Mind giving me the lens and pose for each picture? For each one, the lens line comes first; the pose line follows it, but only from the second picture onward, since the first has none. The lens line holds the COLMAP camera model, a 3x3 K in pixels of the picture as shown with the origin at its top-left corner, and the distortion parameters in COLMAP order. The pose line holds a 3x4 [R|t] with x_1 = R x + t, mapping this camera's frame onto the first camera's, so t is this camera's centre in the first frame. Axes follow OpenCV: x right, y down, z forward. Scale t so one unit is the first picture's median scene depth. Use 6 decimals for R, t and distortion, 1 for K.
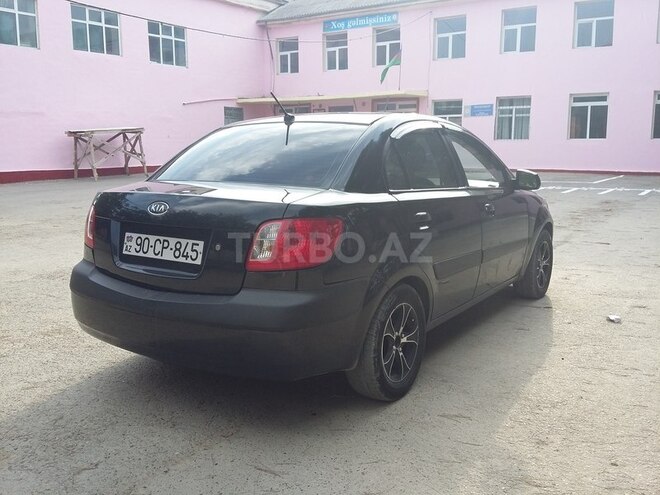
lens RADIAL K [[630.8, 0, 329.0], [0, 630.8, 245.8], [0, 0, 1]] dist [0.007243, 0.000000]
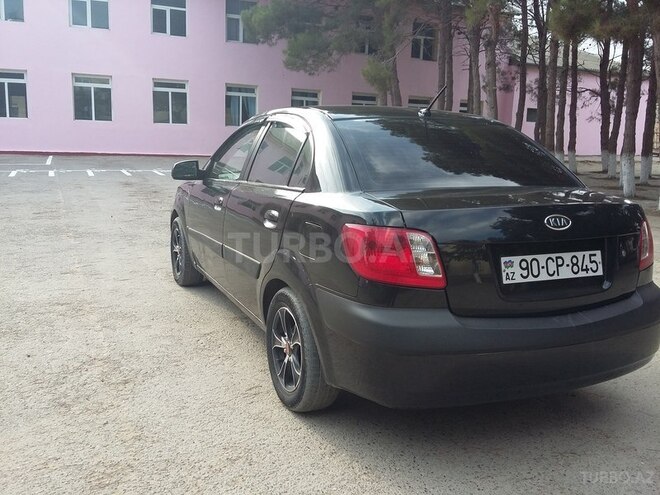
lens RADIAL K [[630.8, 0, 330.2], [0, 630.8, 247.1], [0, 0, 1]] dist [0.007243, 0.000000]
pose [[0.503441, -0.136339, 0.853205, -1.138766], [0.102743, 0.989912, 0.097560, -0.137740], [-0.857899, 0.038545, 0.512370, 0.795360]]
